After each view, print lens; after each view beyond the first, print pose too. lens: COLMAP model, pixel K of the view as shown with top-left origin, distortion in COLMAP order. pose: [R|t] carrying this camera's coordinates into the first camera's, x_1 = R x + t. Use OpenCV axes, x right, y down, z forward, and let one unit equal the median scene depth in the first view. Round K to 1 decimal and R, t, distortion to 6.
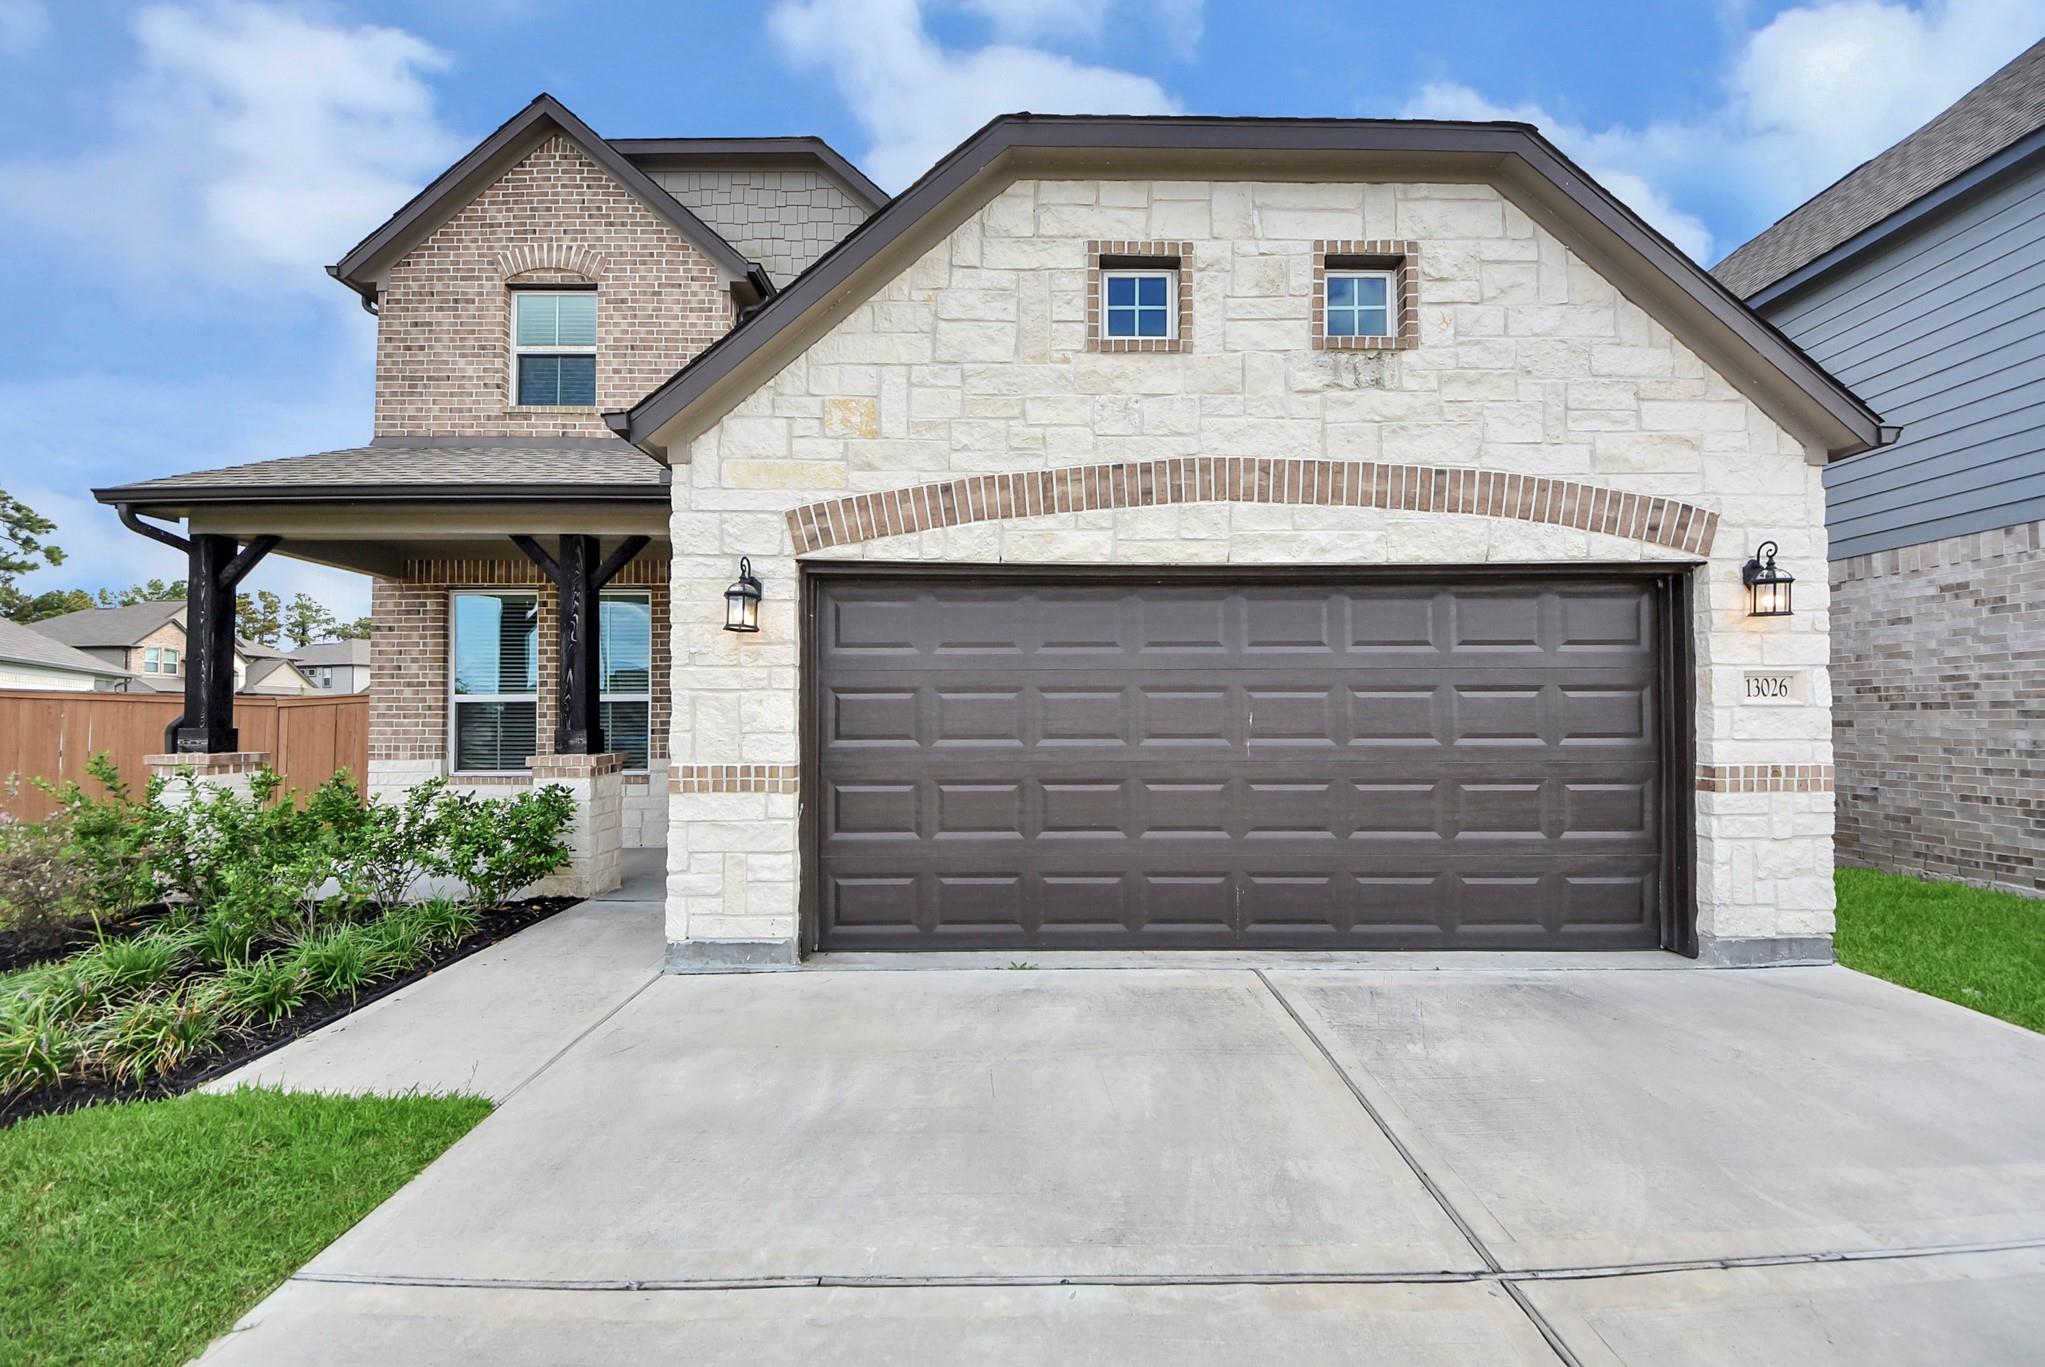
lens RADIAL K [[743.4, 0, 1022.6], [0, 743.4, 696.9], [0, 0, 1]] dist [0.006325, 0.000572]
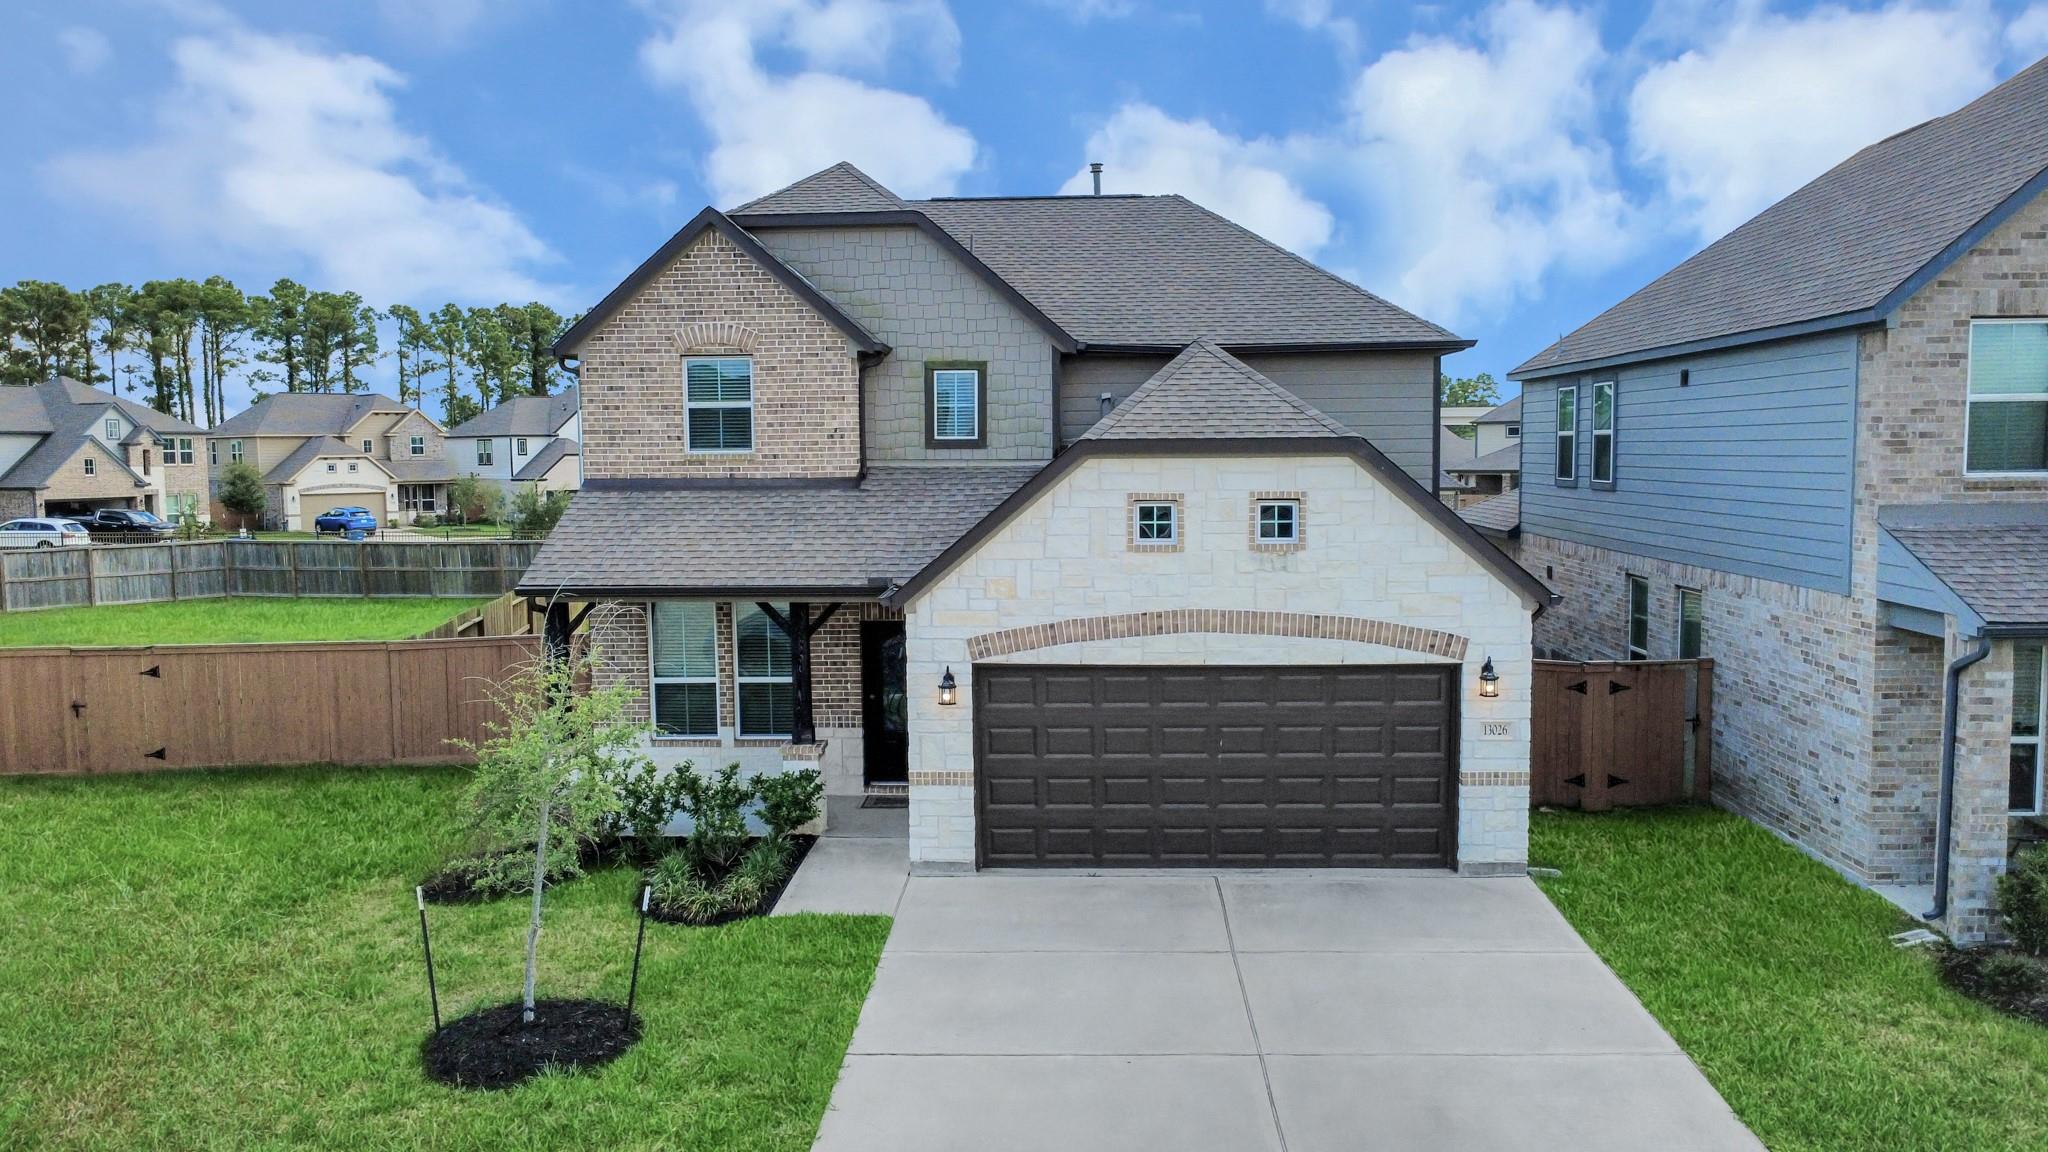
lens RADIAL K [[1359.5, 0, 1029.1], [0, 1359.5, 582.1], [0, 0, 1]] dist [0.006762, 0.005851]
pose [[0.998887, -0.005062, -0.046888, 0.001315], [0.009615, 0.995199, 0.097396, -0.721959], [0.046170, -0.097738, 0.994141, -2.384888]]
